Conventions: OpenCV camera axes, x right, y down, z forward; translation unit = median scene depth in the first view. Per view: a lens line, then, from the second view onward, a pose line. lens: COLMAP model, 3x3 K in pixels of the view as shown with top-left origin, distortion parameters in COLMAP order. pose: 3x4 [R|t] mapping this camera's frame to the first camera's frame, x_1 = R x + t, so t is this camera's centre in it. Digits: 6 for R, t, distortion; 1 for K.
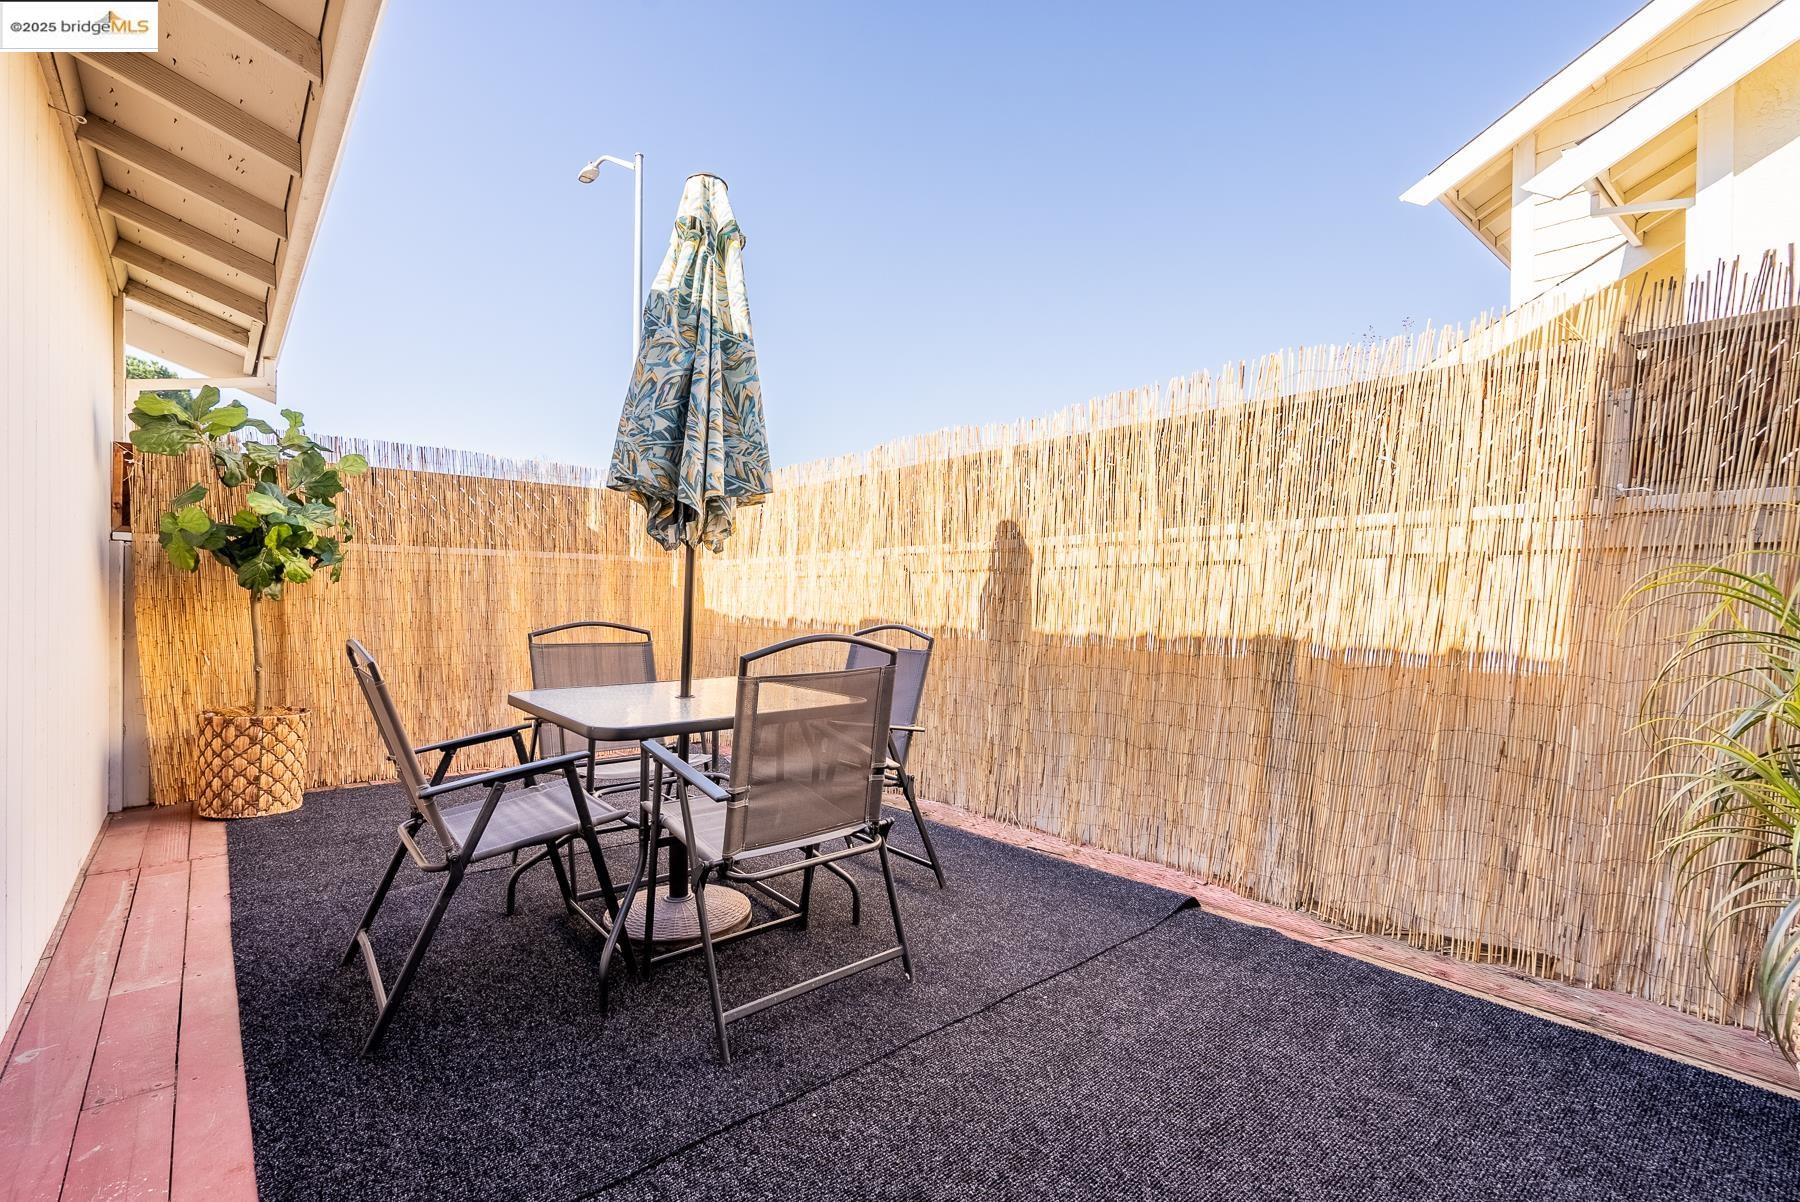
lens RADIAL K [[817.4, 0, 894.3], [0, 817.4, 605.5], [0, 0, 1]] dist [-0.005441, 0.002340]
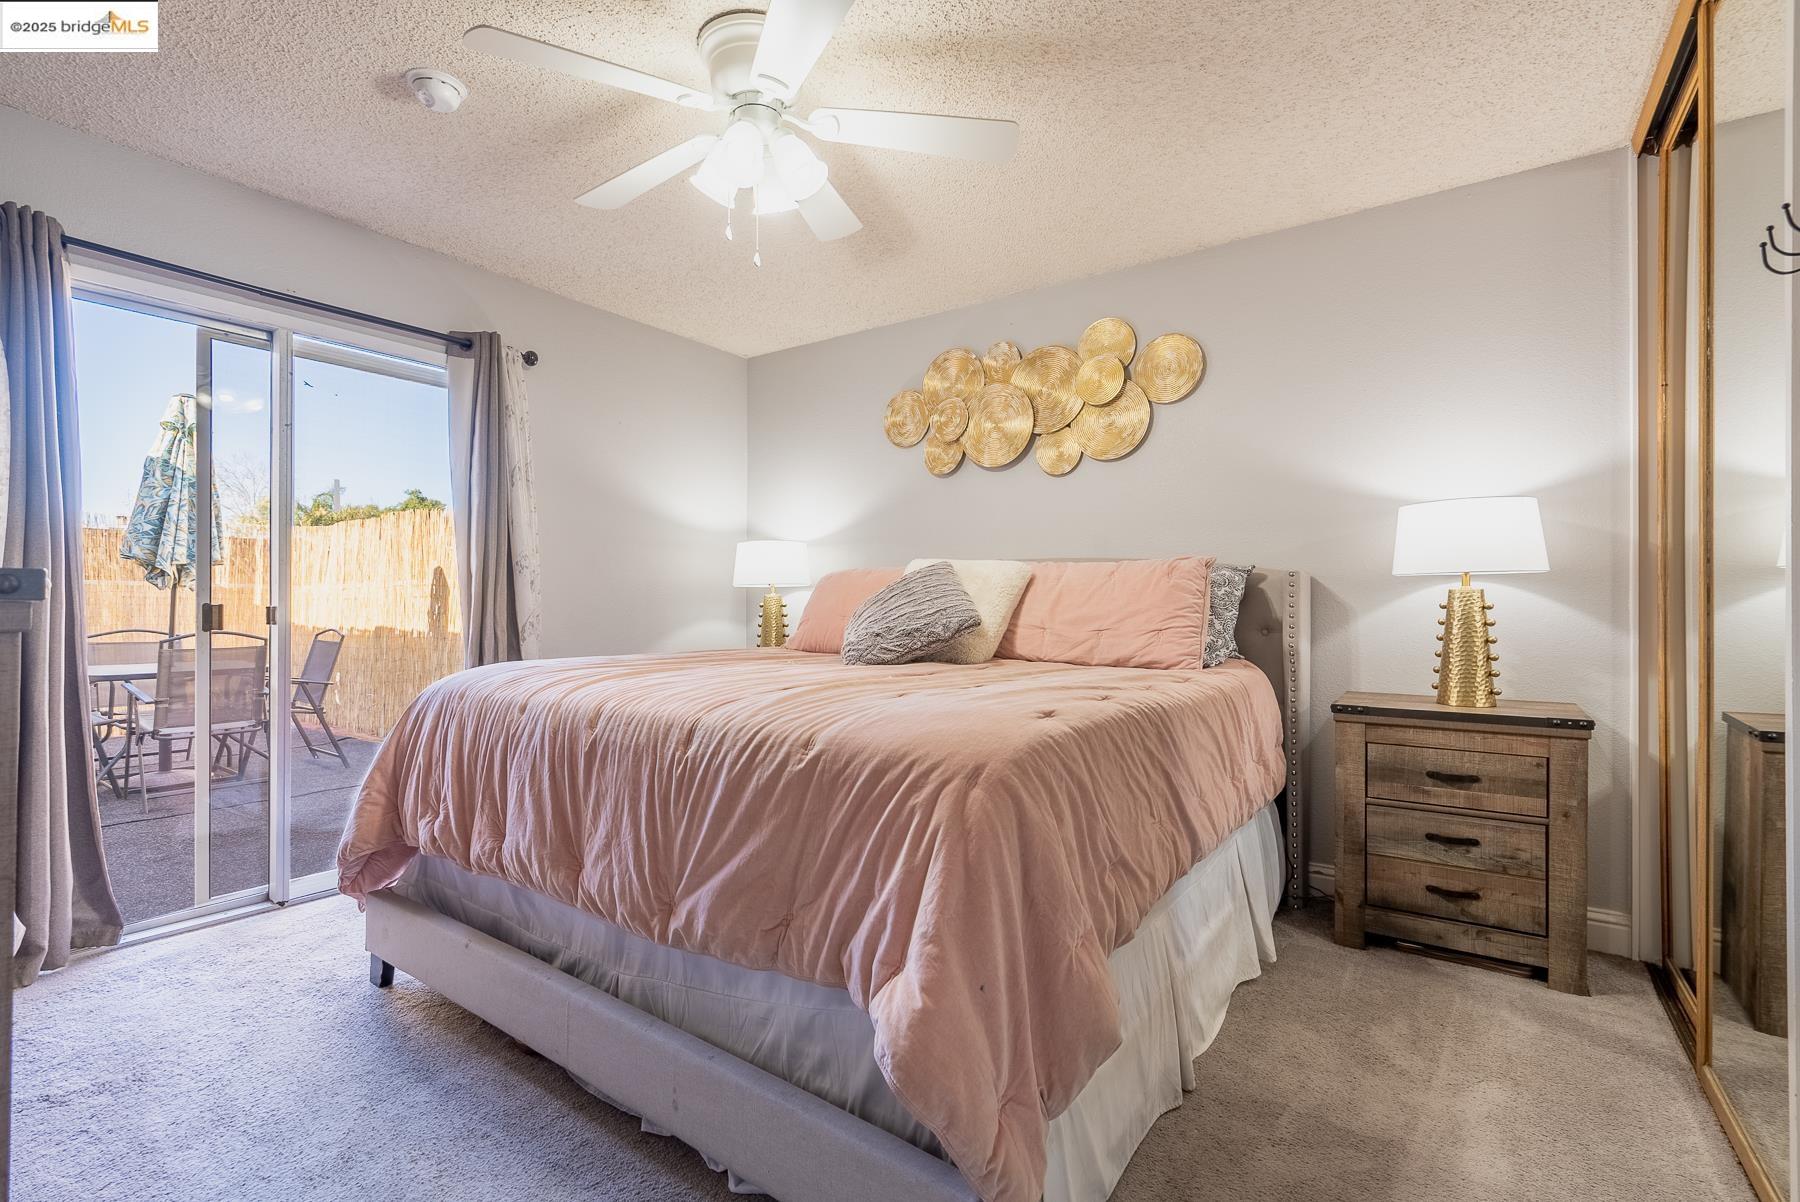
lens RADIAL K [[817.4, 0, 897.7], [0, 817.4, 600.4], [0, 0, 1]] dist [-0.005441, 0.002340]
pose [[0.964655, -0.007068, 0.263421, 0.924830], [0.012089, 0.999775, -0.017447, 0.010041], [-0.263238, 0.020015, 0.964523, -1.344887]]
